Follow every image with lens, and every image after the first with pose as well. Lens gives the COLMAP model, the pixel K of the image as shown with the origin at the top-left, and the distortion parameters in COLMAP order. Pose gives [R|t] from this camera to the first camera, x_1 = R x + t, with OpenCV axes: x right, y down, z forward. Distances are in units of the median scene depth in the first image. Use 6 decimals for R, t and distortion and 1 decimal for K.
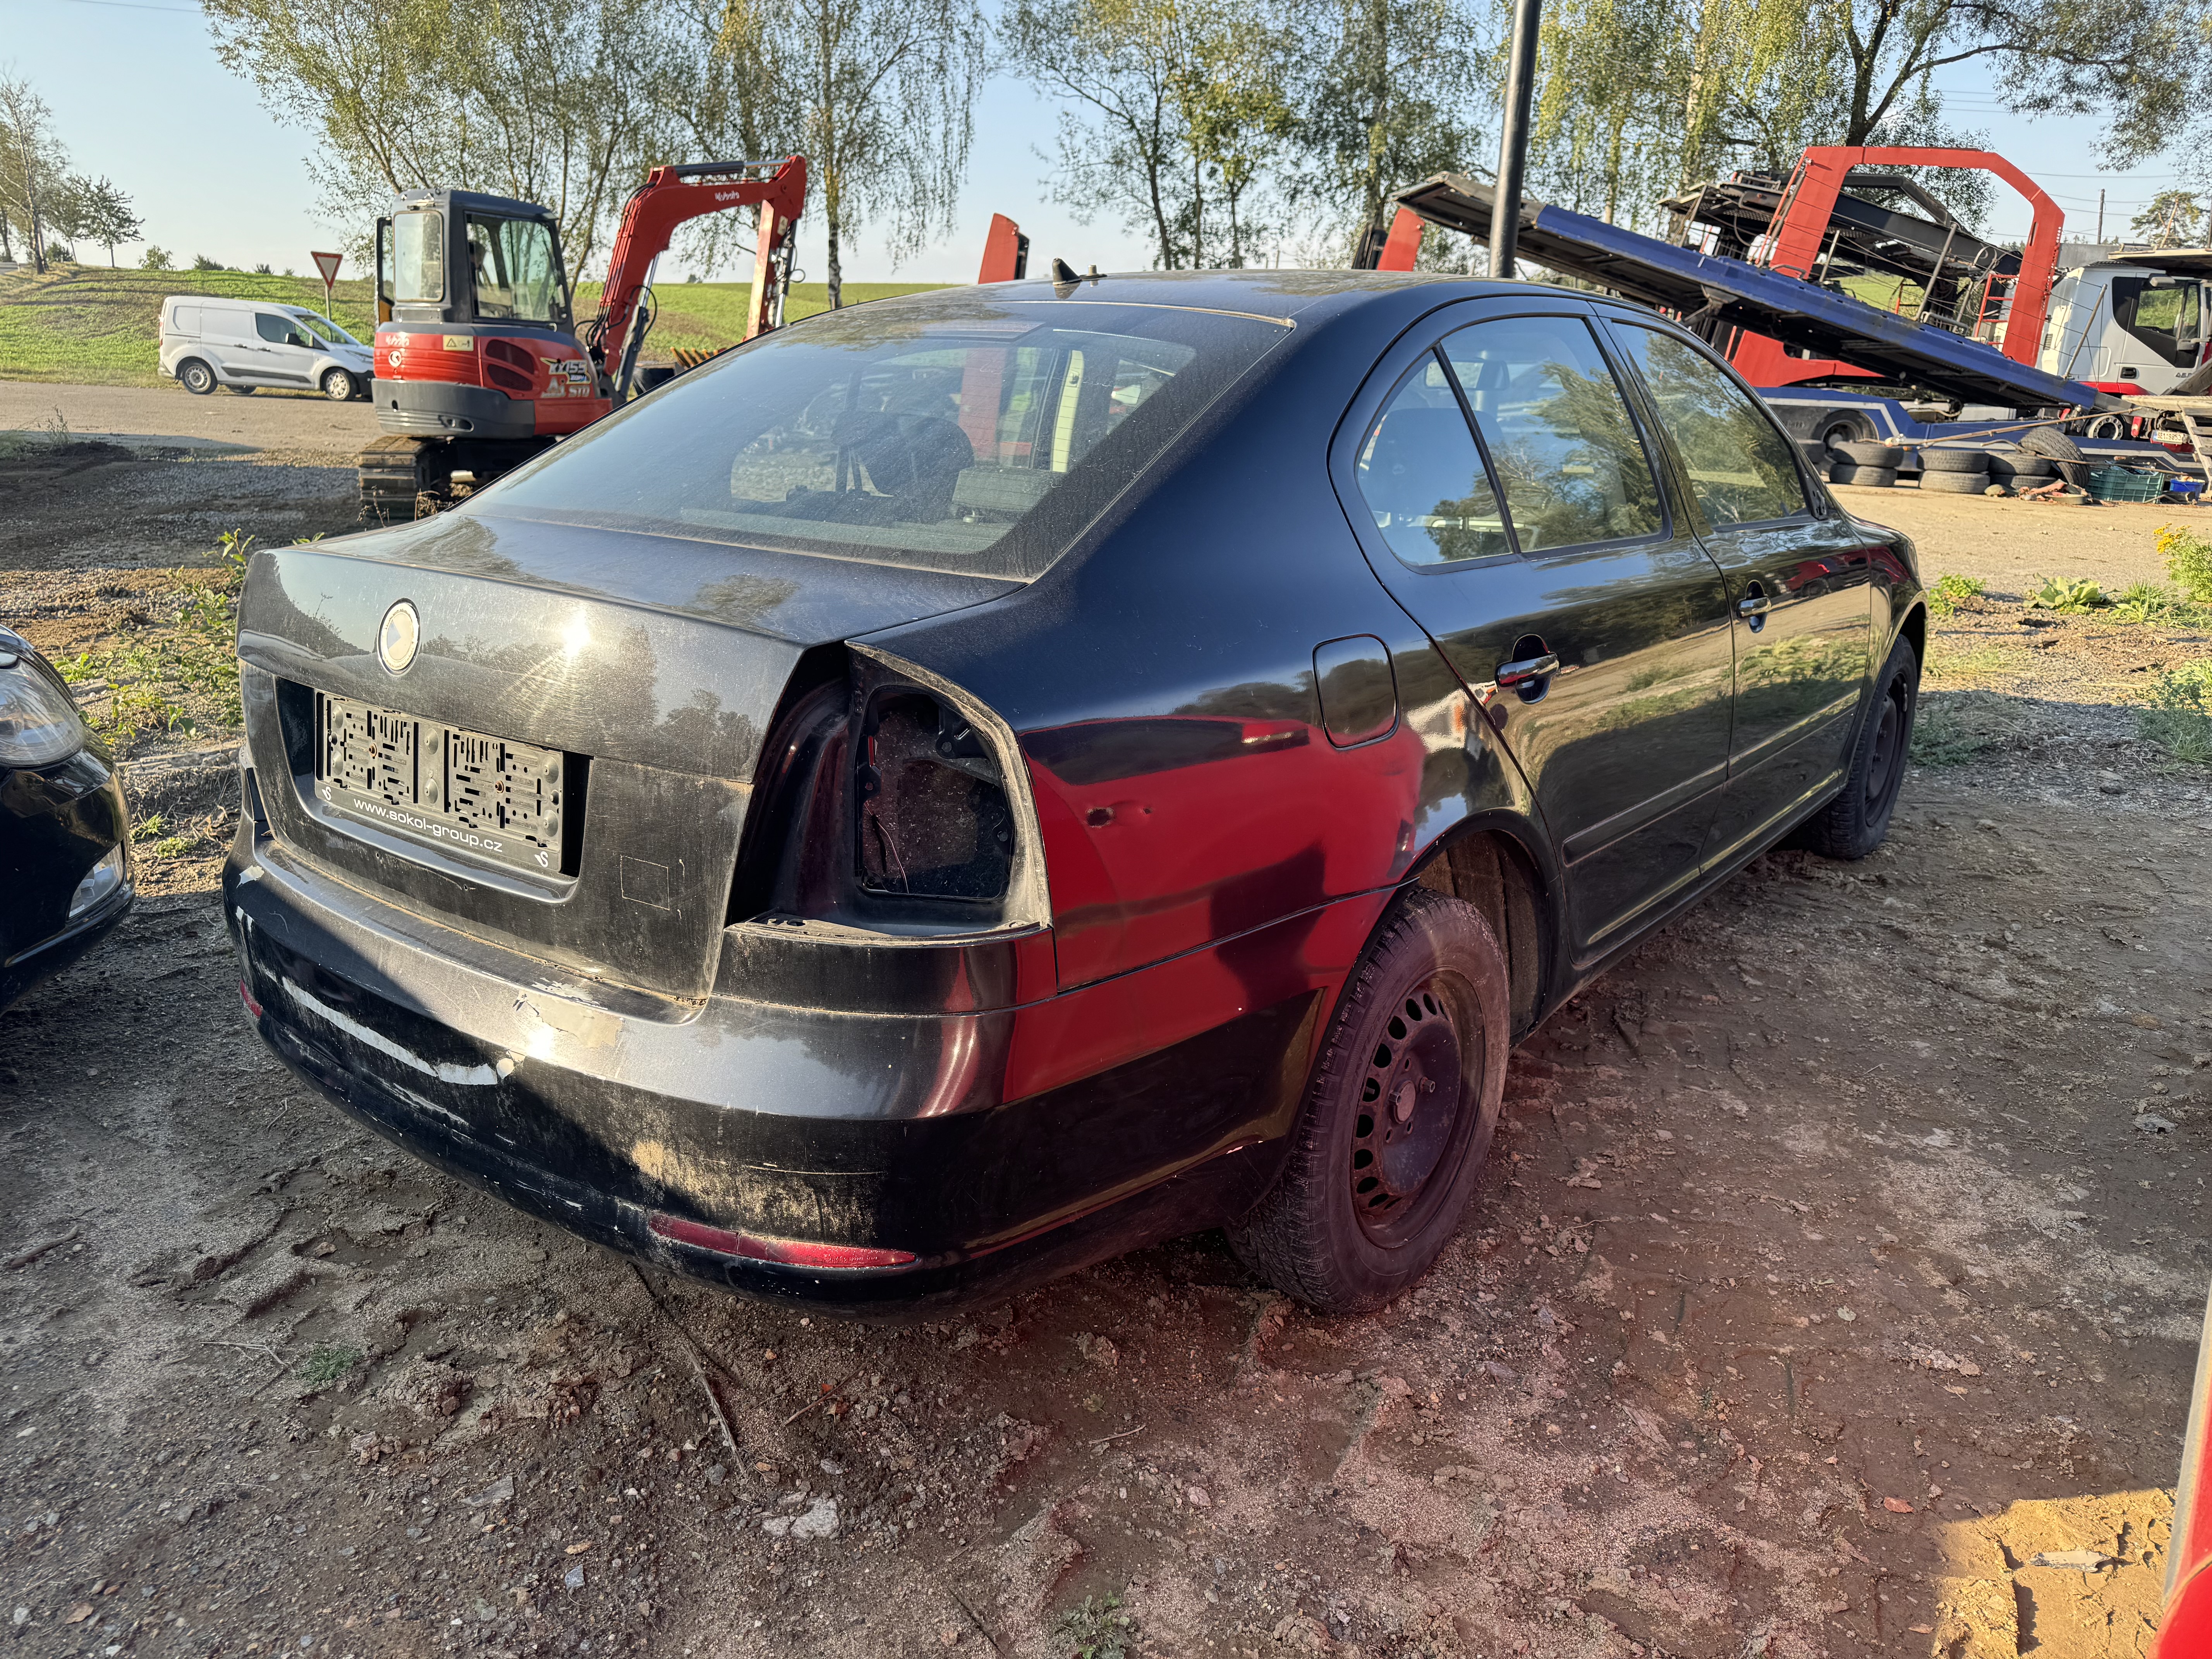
lens RADIAL K [[1565.8, 0, 1093.5], [0, 1565.8, 841.1], [0, 0, 1]] dist [0.001496, -0.002647]
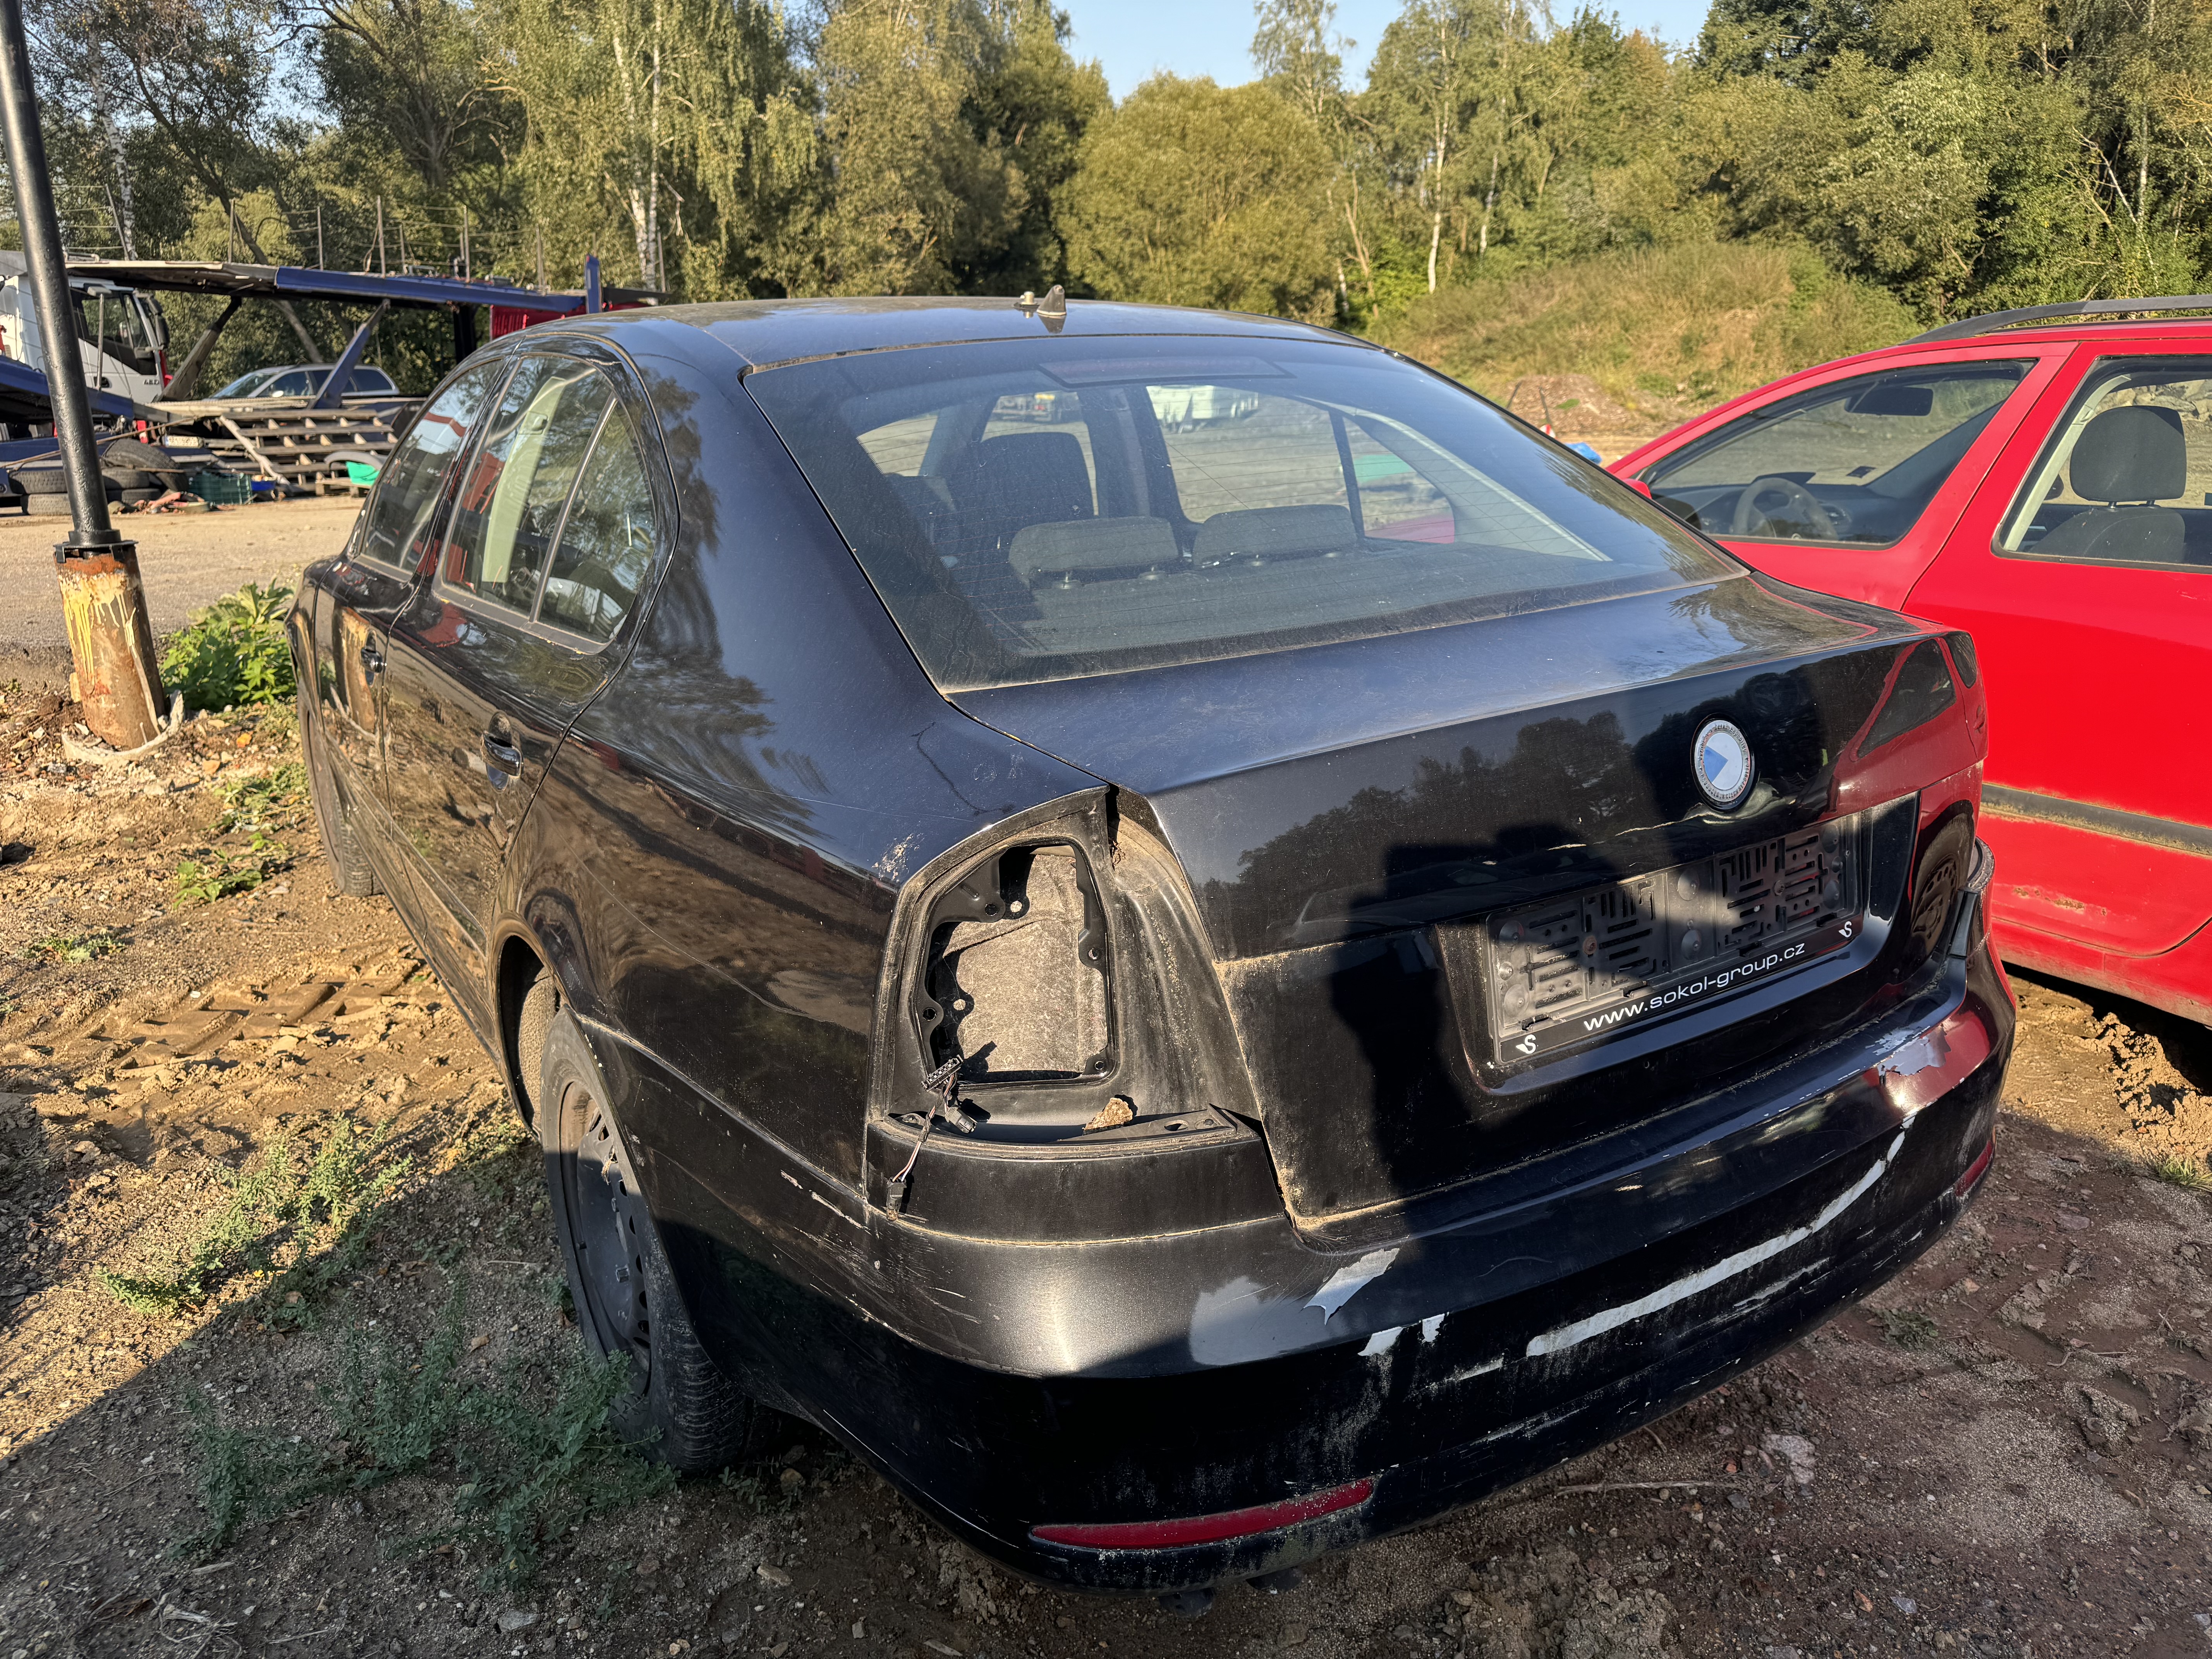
lens RADIAL K [[1569.3, 0, 1113.9], [0, 1569.3, 825.9], [0, 0, 1]] dist [0.016577, -0.024362]
pose [[0.331330, -0.288018, 0.898480, -0.147014], [0.300711, 0.934844, 0.188783, -0.039570], [-0.894312, 0.207633, 0.396352, 0.110946]]
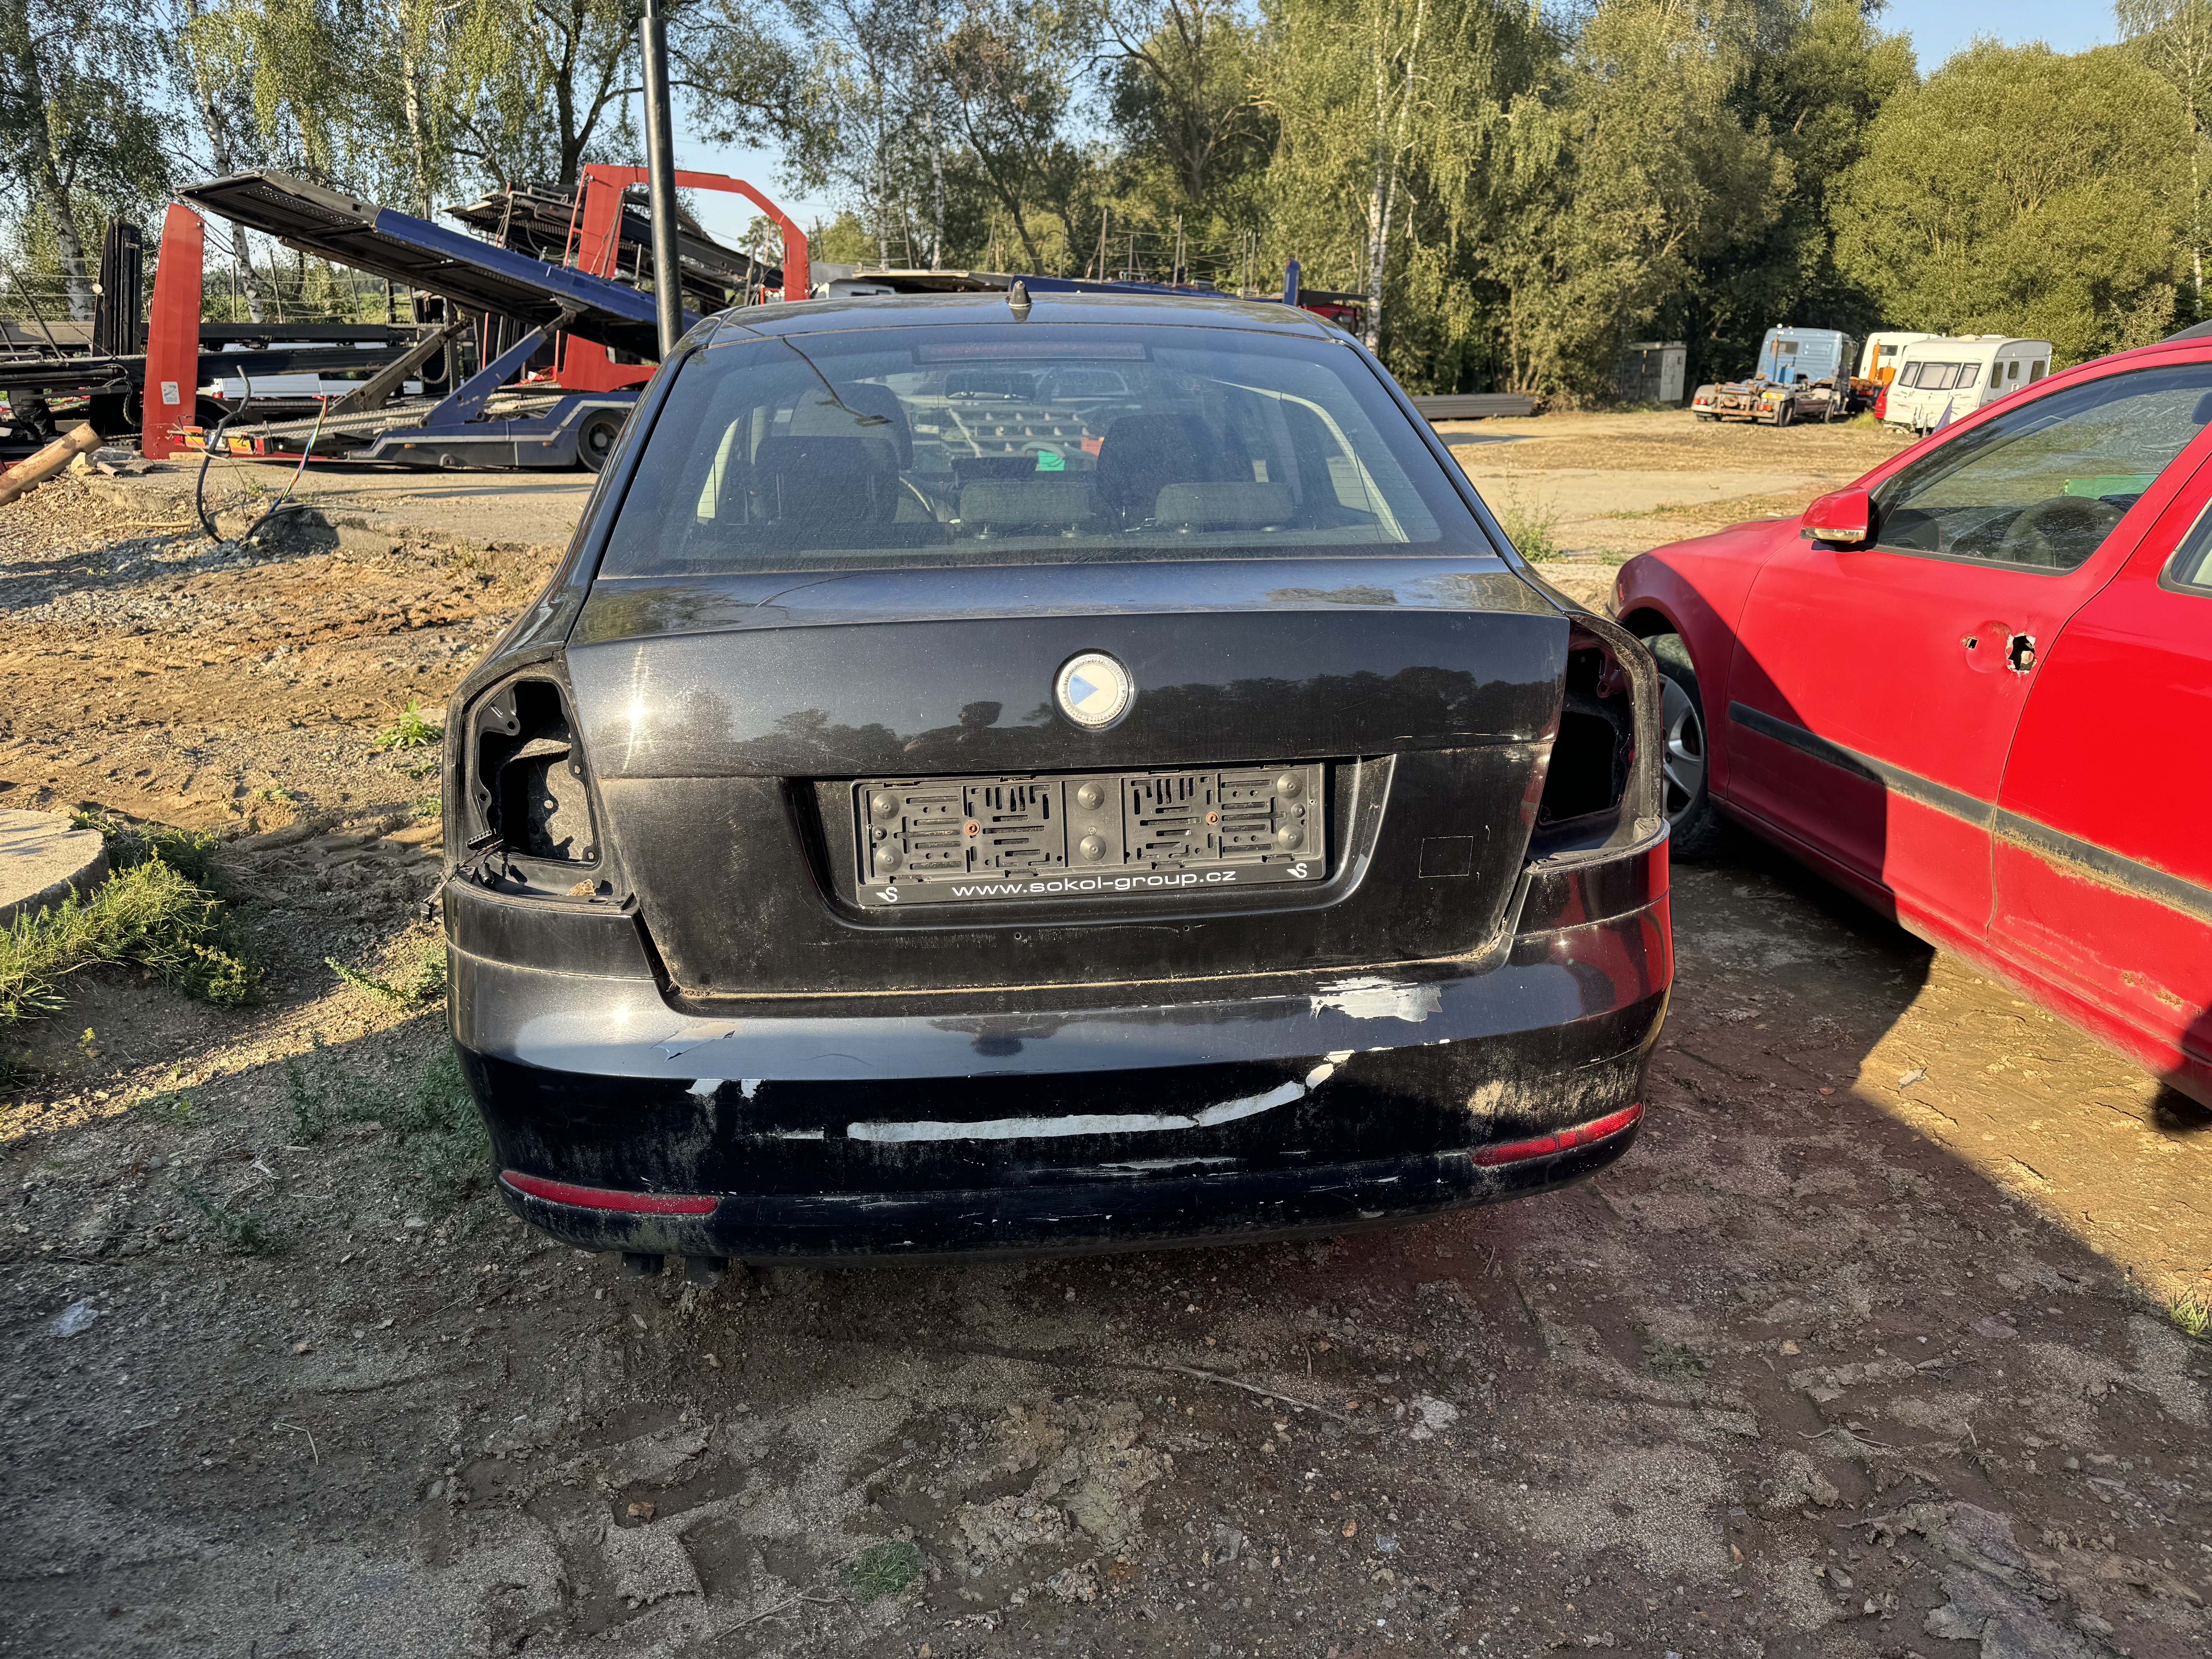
lens RADIAL K [[1572.3, 0, 1096.4], [0, 1572.3, 821.7], [0, 0, 1]] dist [0.029910, -0.040407]
pose [[0.718887, -0.209000, 0.662963, -0.124636], [0.220376, 0.973056, 0.067791, -0.013224], [-0.659269, 0.097367, 0.745576, 0.034281]]
